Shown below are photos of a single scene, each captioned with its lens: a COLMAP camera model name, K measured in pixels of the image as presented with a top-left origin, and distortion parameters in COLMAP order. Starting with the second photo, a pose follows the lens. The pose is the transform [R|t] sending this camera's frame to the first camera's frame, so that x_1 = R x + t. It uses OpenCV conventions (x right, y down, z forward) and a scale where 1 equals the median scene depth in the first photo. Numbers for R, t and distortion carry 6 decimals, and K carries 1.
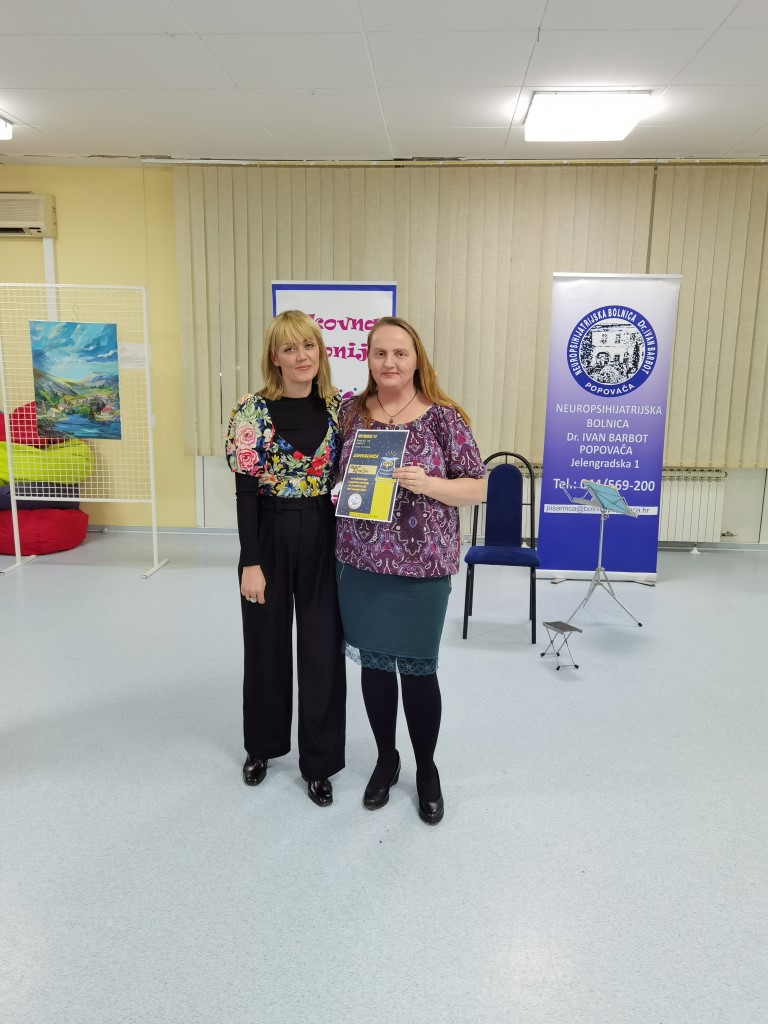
lens RADIAL K [[815.4, 0, 375.3], [0, 815.4, 524.9], [0, 0, 1]] dist [0.001630, 0.023486]
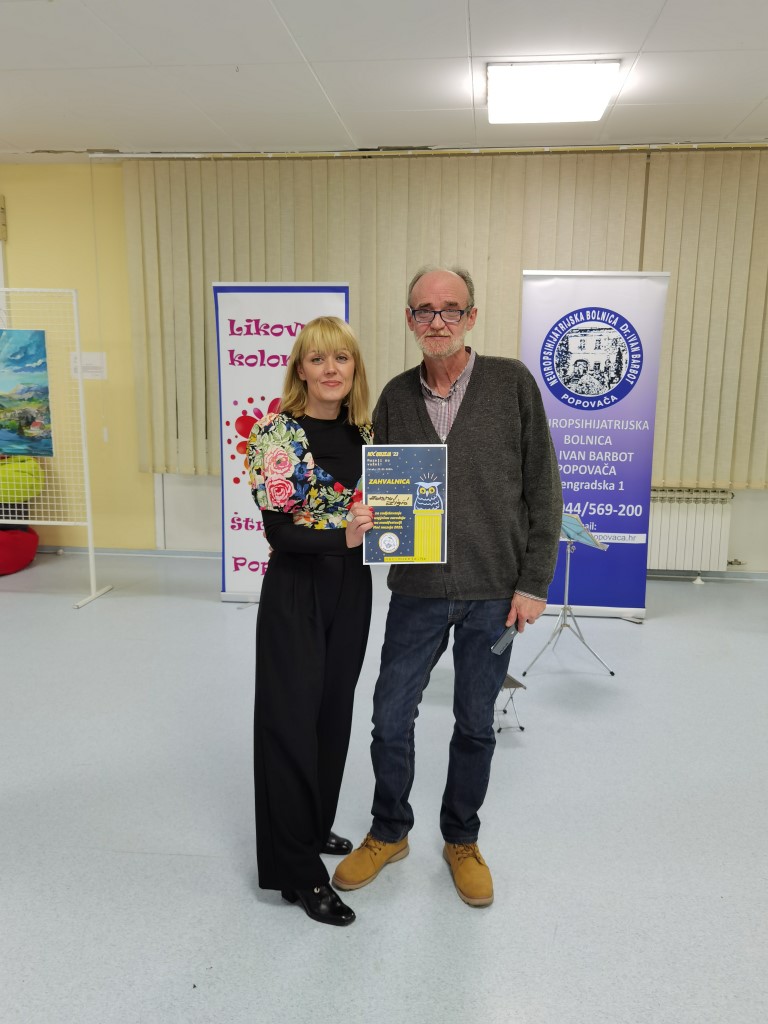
lens RADIAL K [[815.4, 0, 386.3], [0, 815.4, 522.7], [0, 0, 1]] dist [0.001630, 0.023486]
pose [[0.998977, 0.005641, -0.044879, 0.106031], [-0.006233, 0.999895, -0.013059, -0.021416], [0.044800, 0.013325, 0.998907, 0.105318]]
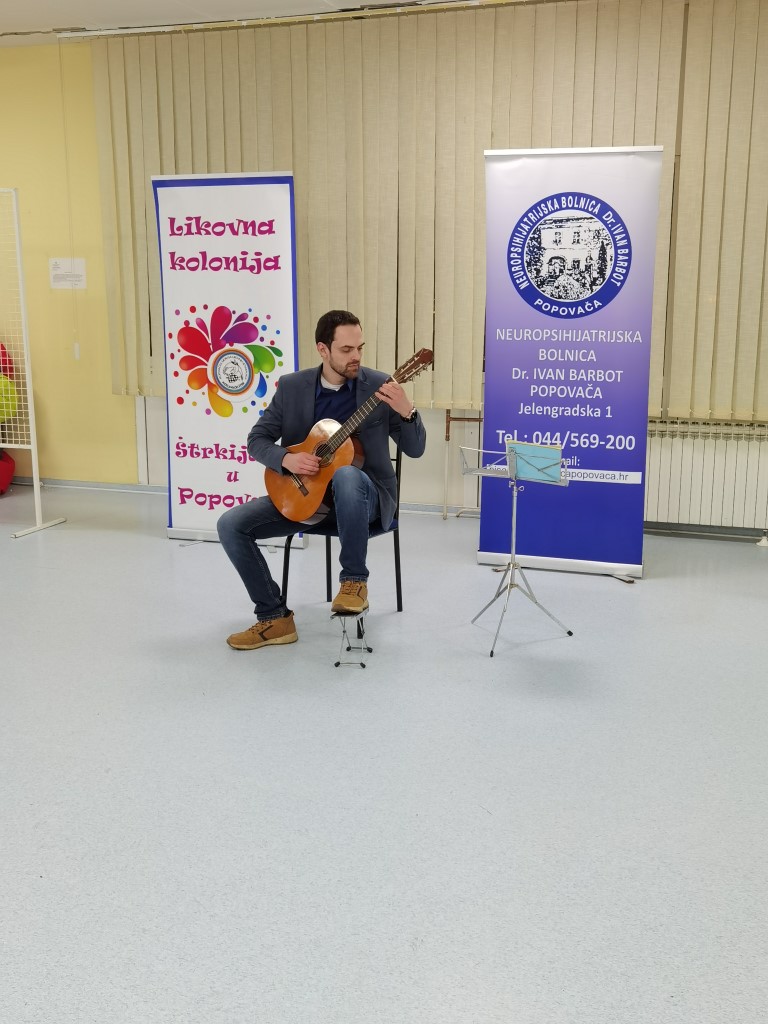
lens RADIAL K [[1118.6, 0, 387.1], [0, 1118.6, 517.4], [0, 0, 1]] dist [0.019510, 0.000000]
pose [[0.962495, 0.042829, -0.267898, 0.402136], [-0.040726, 0.999080, 0.013404, 0.013475], [0.268226, -0.001991, 0.963354, -0.006374]]
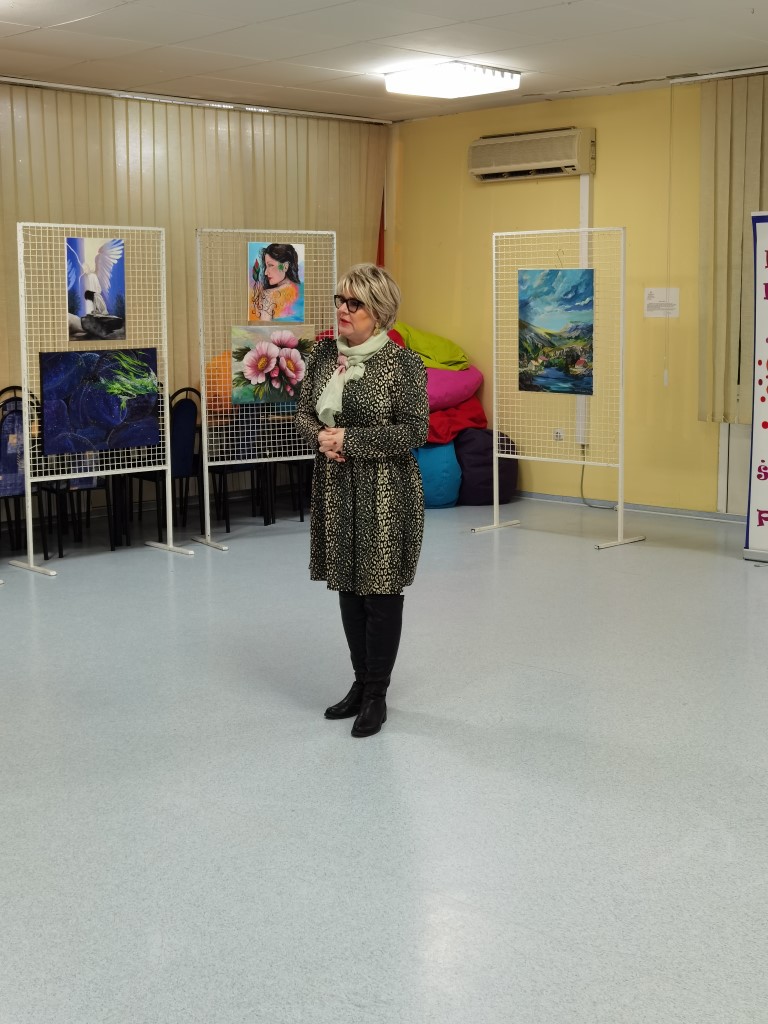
lens RADIAL K [[1410.4, 0, 387.7], [0, 1410.4, 510.4], [0, 0, 1]] dist [-0.012941, 0.000000]
pose [[0.752225, 0.072943, -0.654857, 0.562809], [-0.110321, 0.993767, -0.016031, 0.074135], [0.649606, 0.084304, 0.755583, -0.325050]]
